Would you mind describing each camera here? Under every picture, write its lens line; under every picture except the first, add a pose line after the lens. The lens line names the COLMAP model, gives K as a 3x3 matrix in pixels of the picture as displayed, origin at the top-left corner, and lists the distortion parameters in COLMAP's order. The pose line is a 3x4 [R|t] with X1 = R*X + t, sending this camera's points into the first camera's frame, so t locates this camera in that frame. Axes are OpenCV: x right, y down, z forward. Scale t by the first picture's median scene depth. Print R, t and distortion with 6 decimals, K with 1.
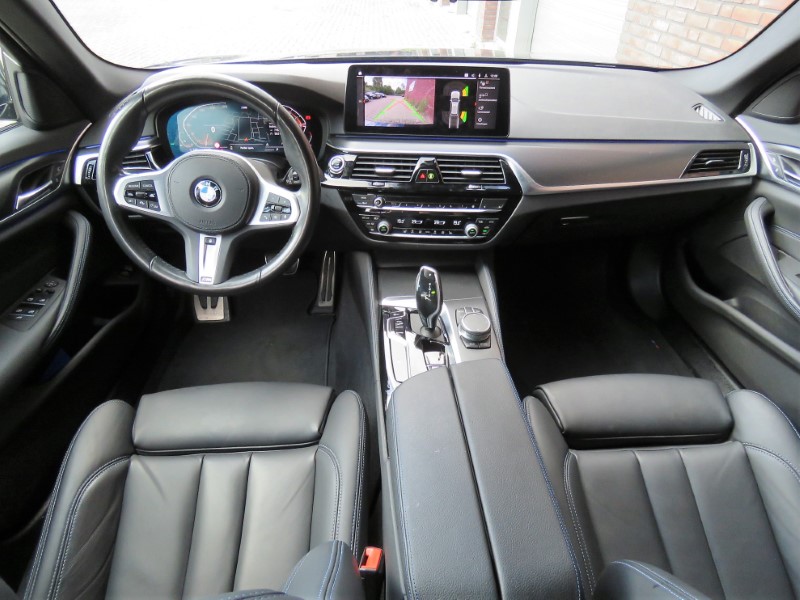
lens RADIAL K [[506.0, 0, 395.1], [0, 506.0, 298.7], [0, 0, 1]] dist [-0.004597, -0.000697]
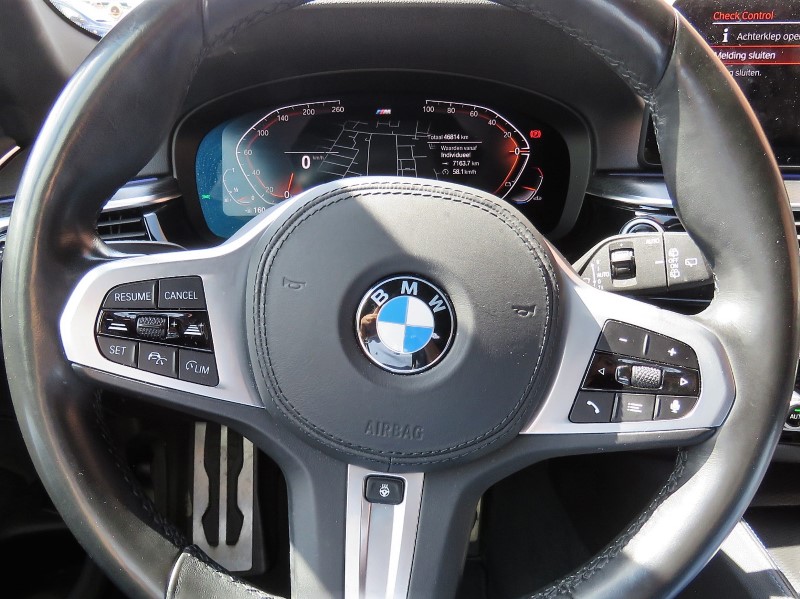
lens RADIAL K [[705.5, 0, 400.8], [0, 705.5, 300.3], [0, 0, 1]] dist [-0.000054, -0.000793]
pose [[0.999438, -0.003057, -0.033388, -0.349038], [-0.004064, 0.977445, -0.211152, -0.136813], [0.033280, 0.211169, 0.976883, 0.613094]]
